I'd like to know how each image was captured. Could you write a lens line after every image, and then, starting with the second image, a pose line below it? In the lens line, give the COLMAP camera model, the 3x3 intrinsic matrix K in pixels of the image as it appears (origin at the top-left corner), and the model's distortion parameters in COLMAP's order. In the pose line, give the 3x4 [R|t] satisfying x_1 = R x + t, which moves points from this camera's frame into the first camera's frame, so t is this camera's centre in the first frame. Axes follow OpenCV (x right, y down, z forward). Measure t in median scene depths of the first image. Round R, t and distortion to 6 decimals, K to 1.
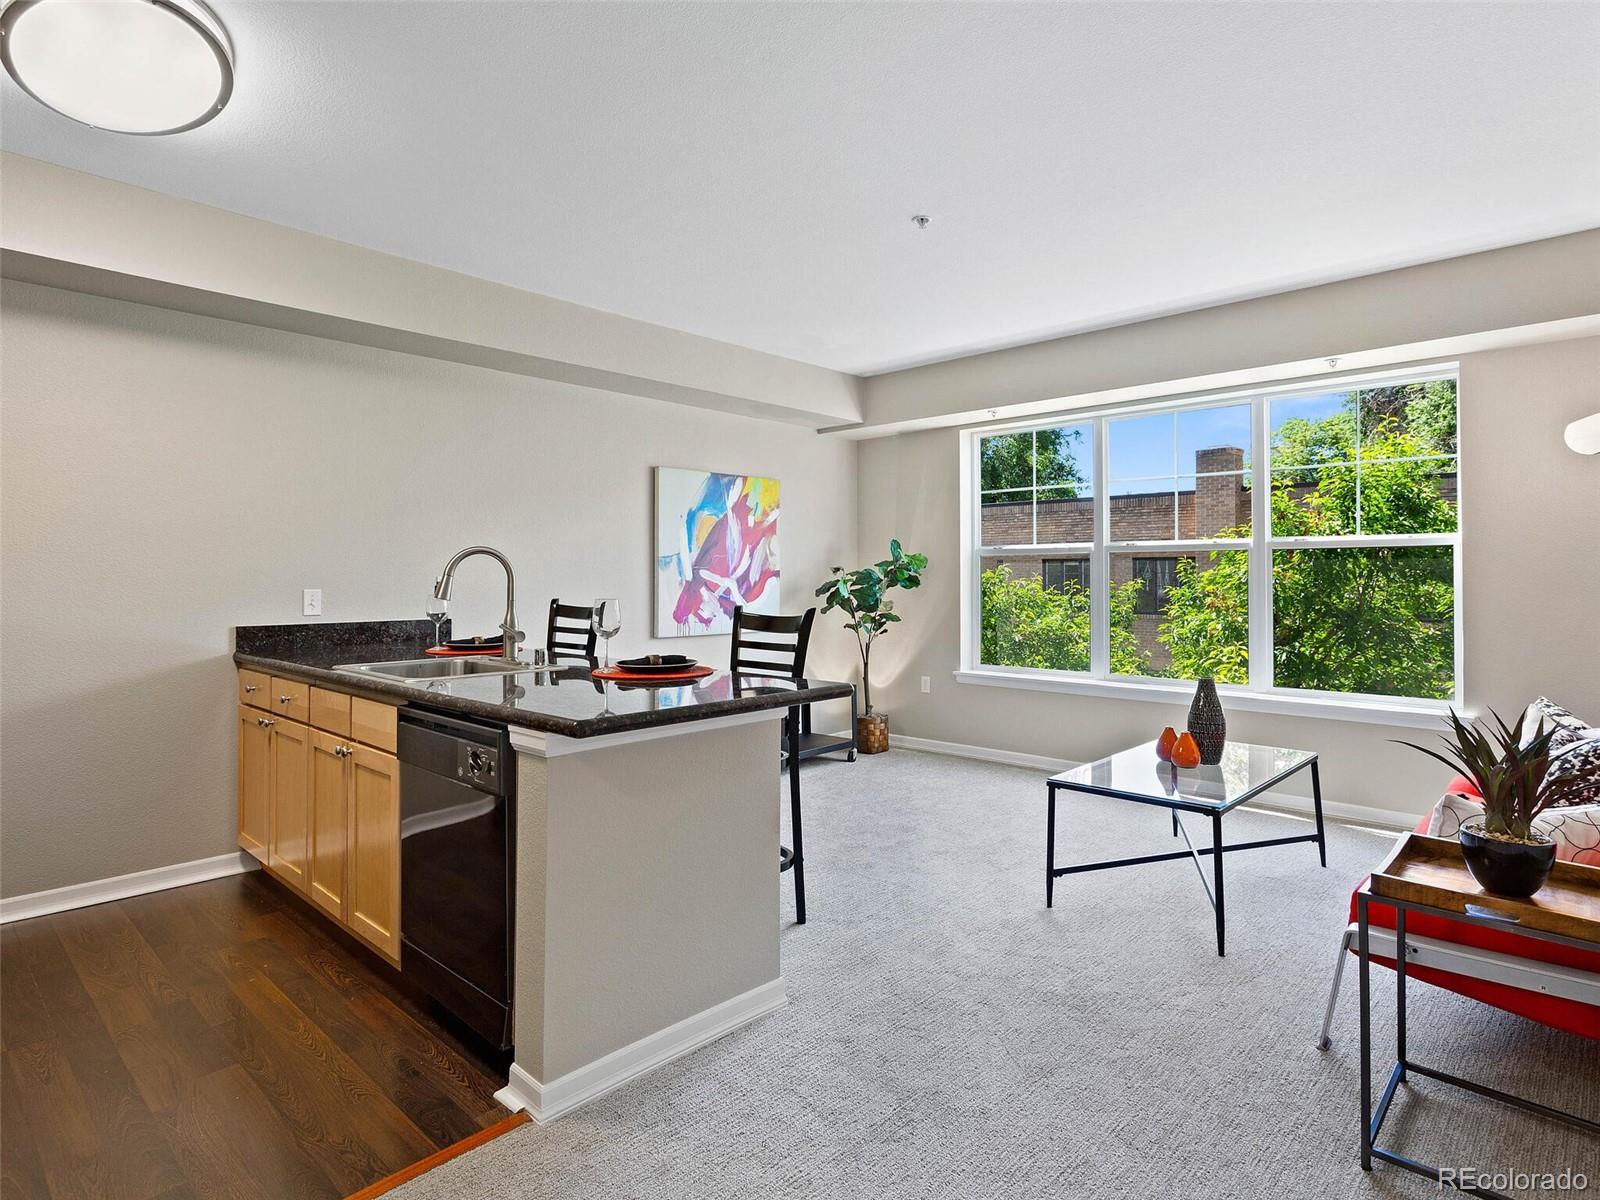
lens RADIAL K [[859.5, 0, 805.7], [0, 859.5, 568.8], [0, 0, 1]] dist [-0.004252, 0.004410]
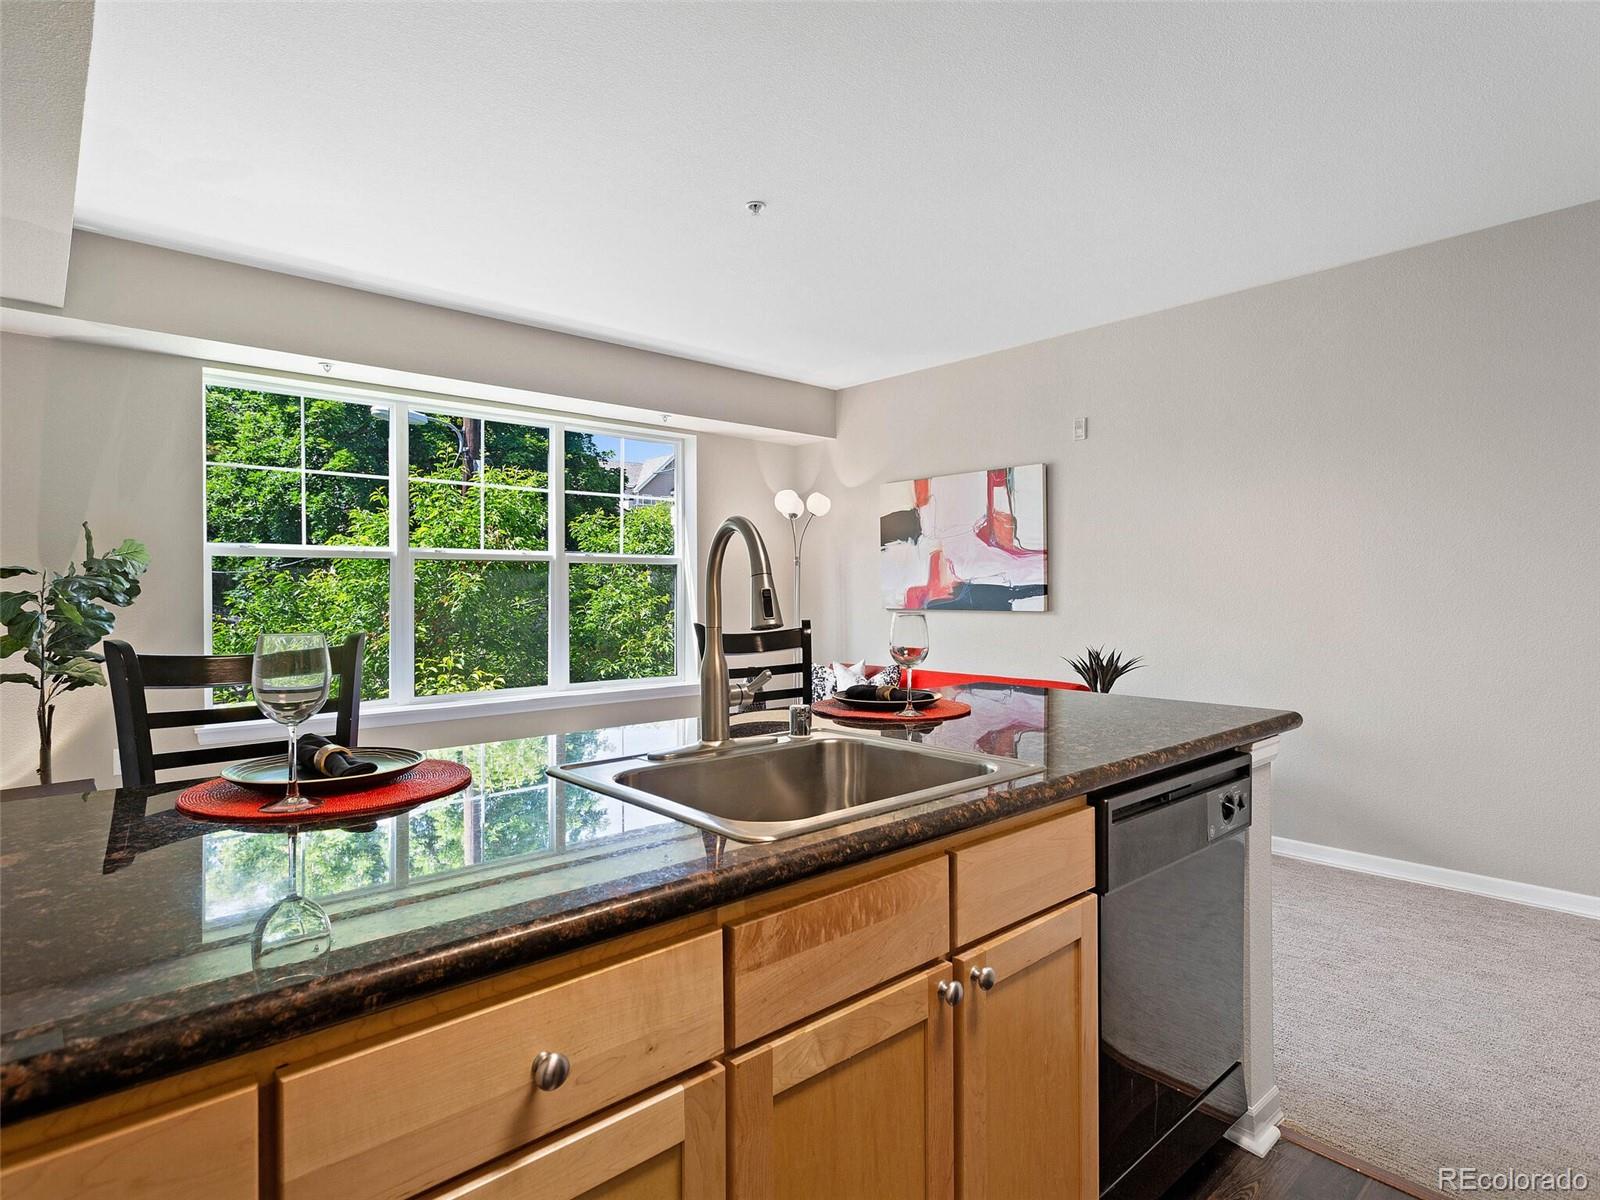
lens RADIAL K [[859.5, 0, 801.9], [0, 859.5, 585.2], [0, 0, 1]] dist [-0.004252, 0.004410]
pose [[0.092504, 0.001780, 0.995711, -0.510324], [-0.006529, 0.999978, -0.001181, 0.006837], [-0.995691, -0.006392, 0.092513, 0.547348]]
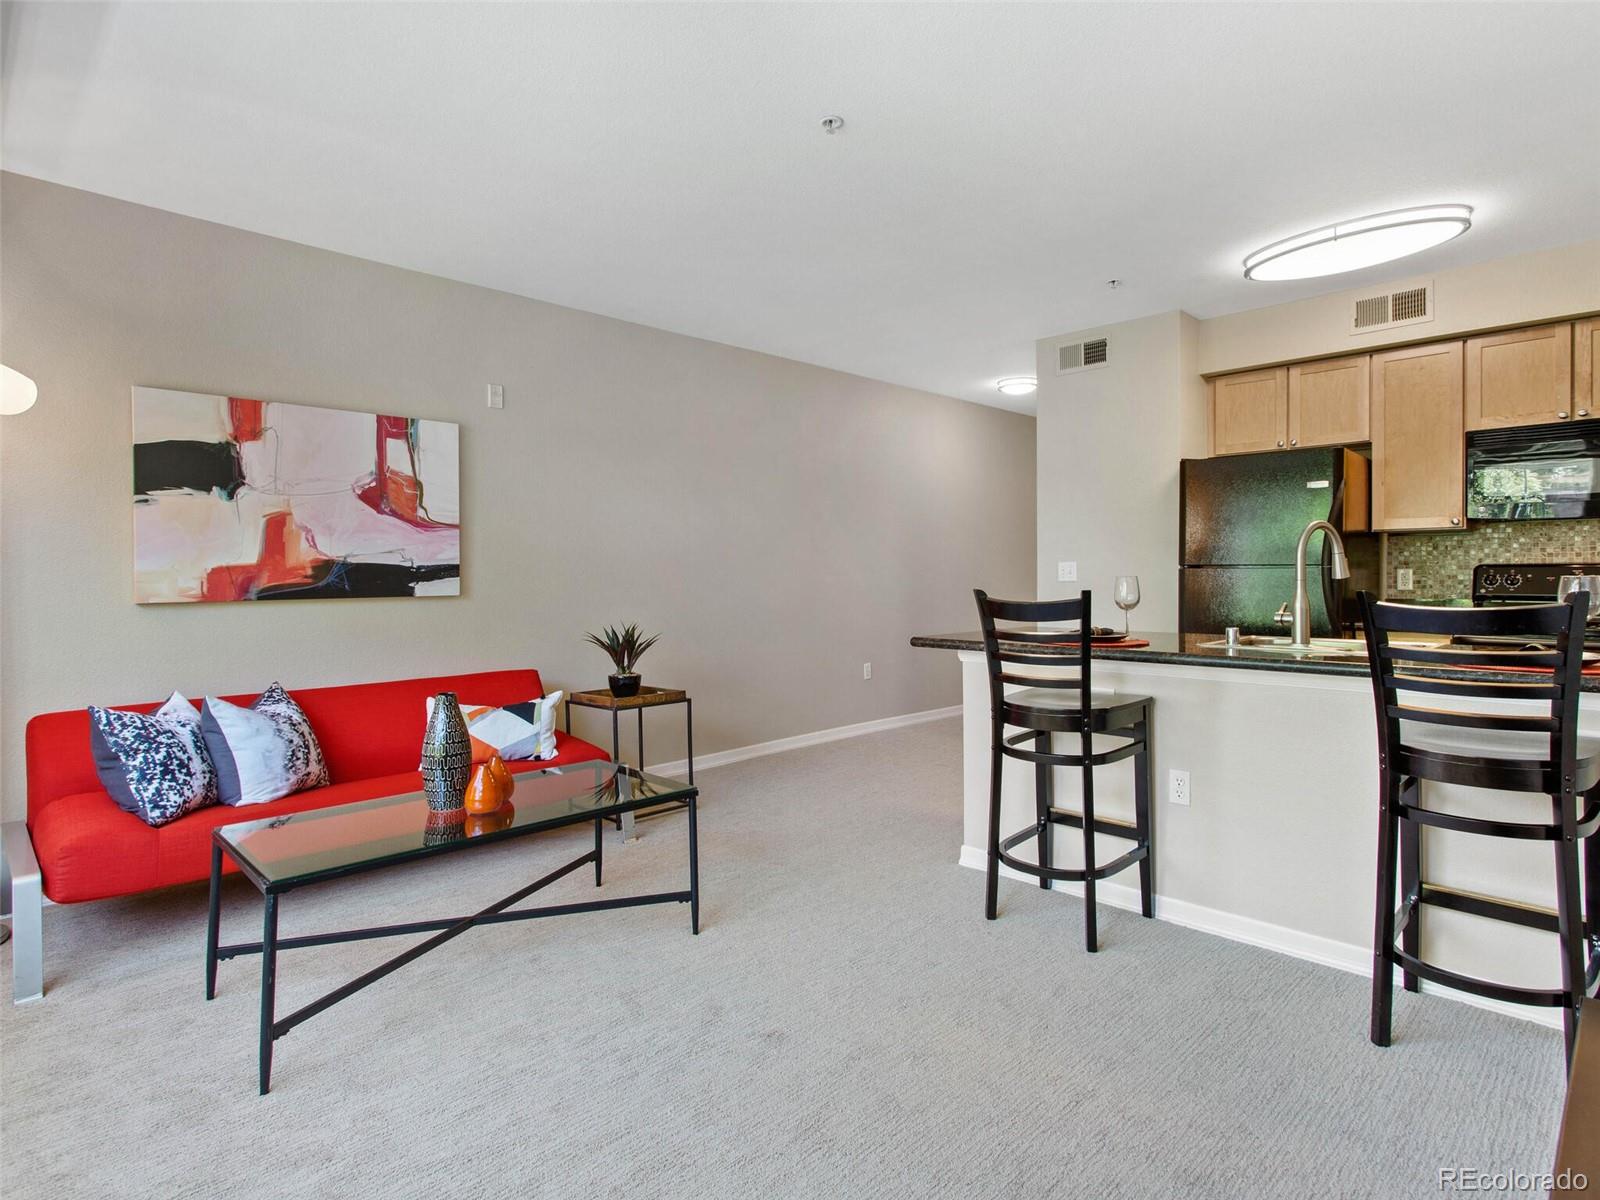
lens RADIAL K [[859.5, 0, 804.7], [0, 859.5, 583.0], [0, 0, 1]] dist [-0.004252, 0.004410]
pose [[-0.999320, 0.005817, 0.036405, 0.087239], [0.005850, 0.999983, 0.000792, 0.021896], [-0.036400, 0.001004, -0.999337, 1.160653]]
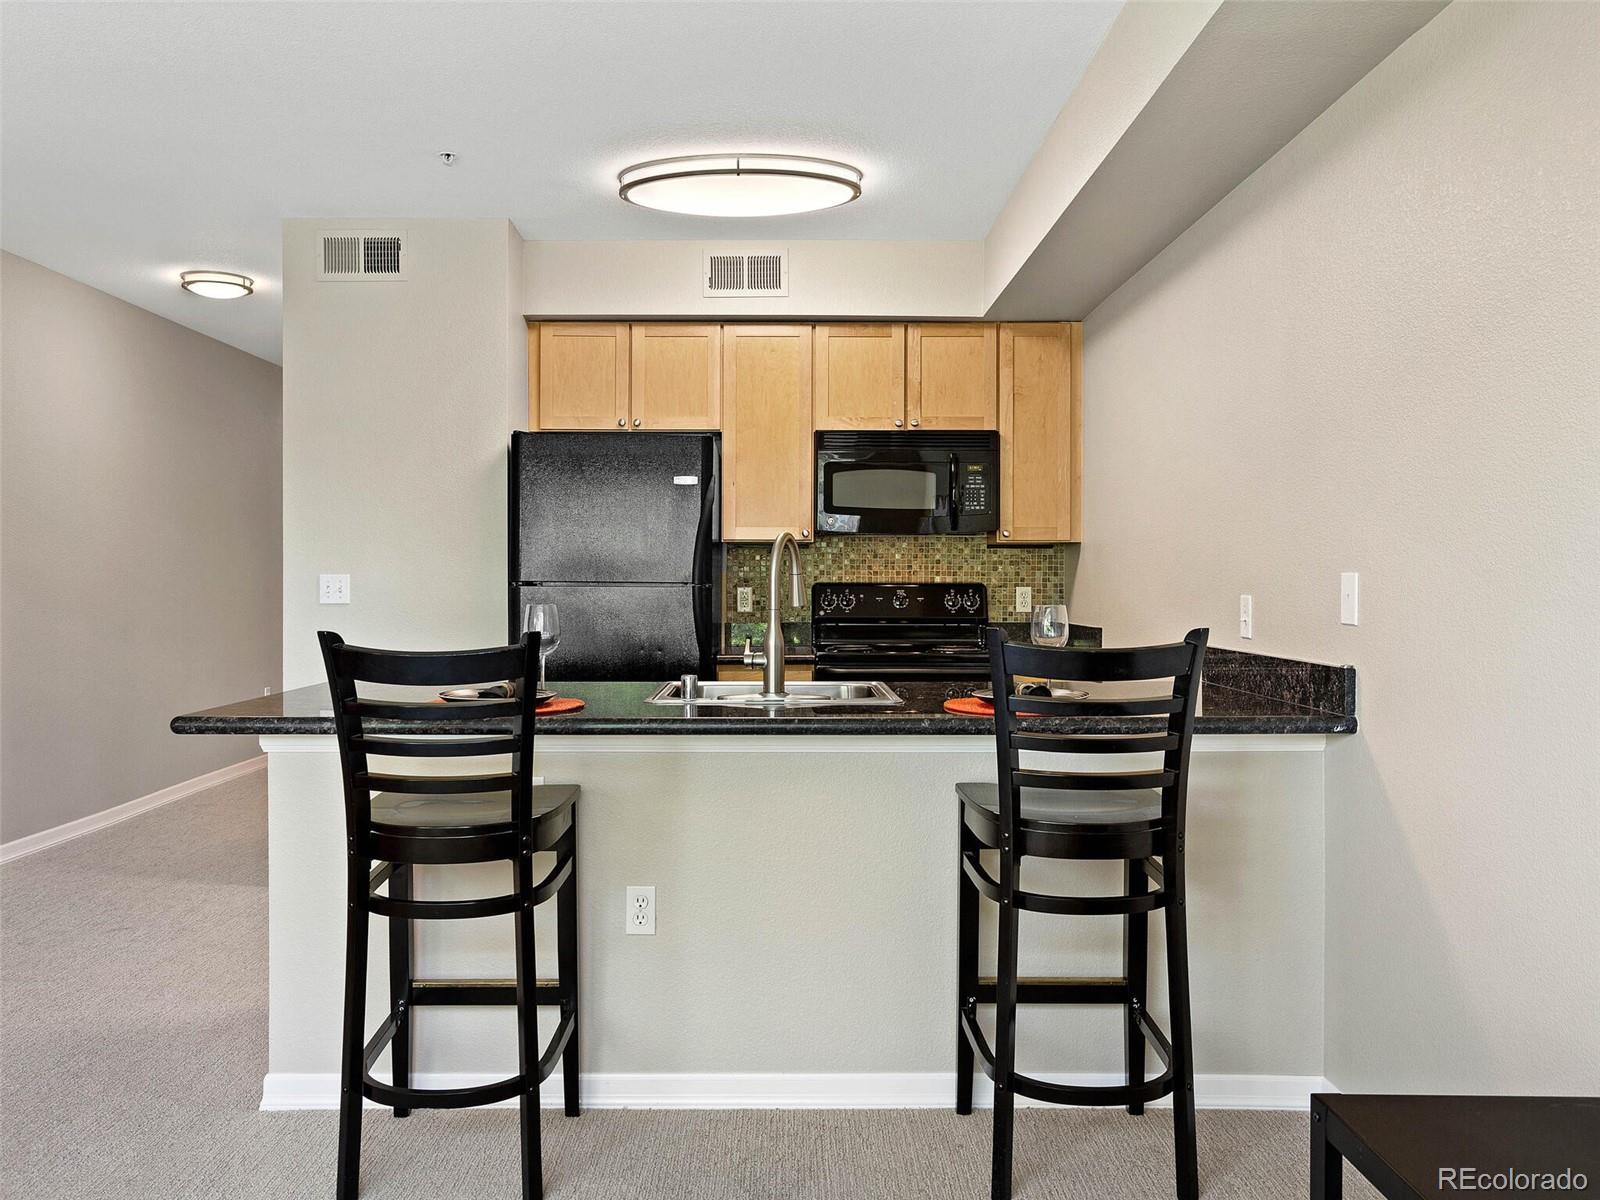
lens RADIAL K [[1220.4, 0, 808.1], [0, 1220.4, 585.5], [0, 0, 1]] dist [-0.016178, -0.006681]
pose [[-0.730147, 0.003636, -0.683280, 0.179086], [0.007465, 0.999969, -0.002656, 0.013022], [0.683249, -0.007040, -0.730151, 1.050999]]
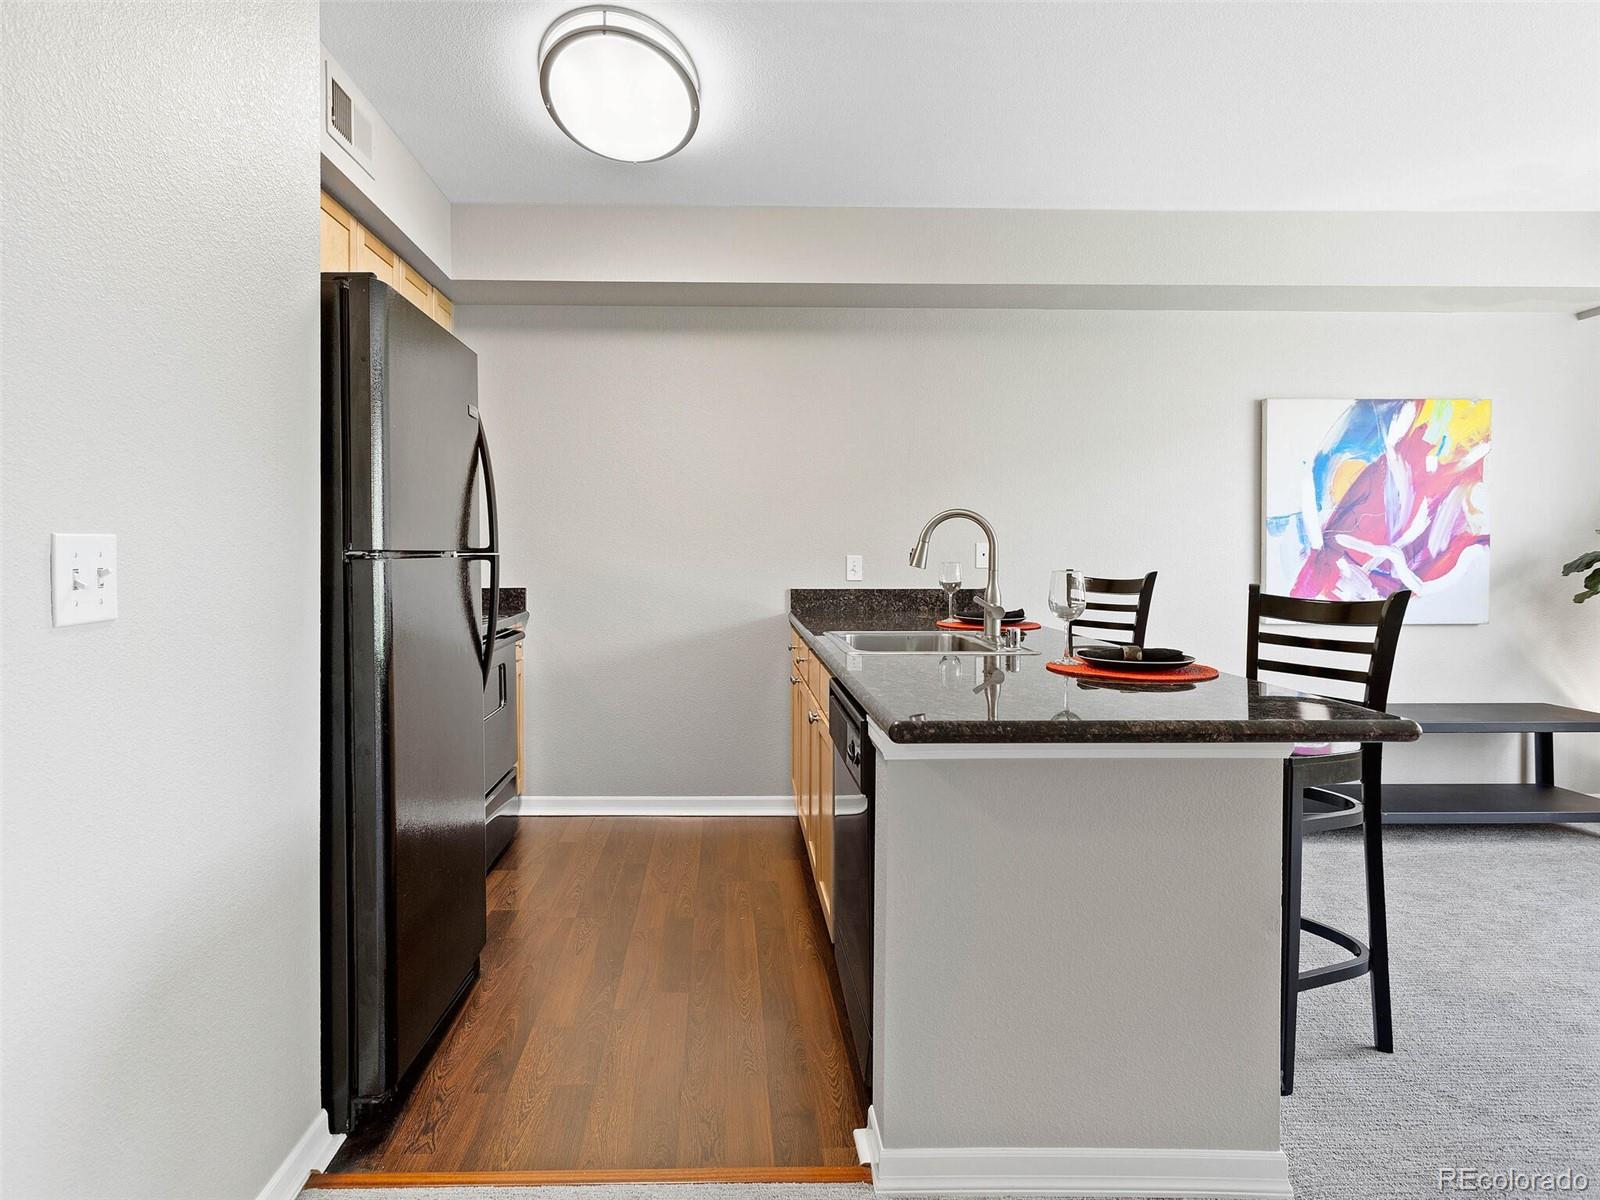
lens RADIAL K [[912.2, 0, 754.3], [0, 912.2, 551.8], [0, 0, 1]] dist [0.002966, -0.001681]
pose [[0.697695, 0.006607, -0.716364, 0.091286], [0.005082, 0.999887, 0.014171, 0.002356], [0.716377, -0.013527, 0.697583, 0.112162]]
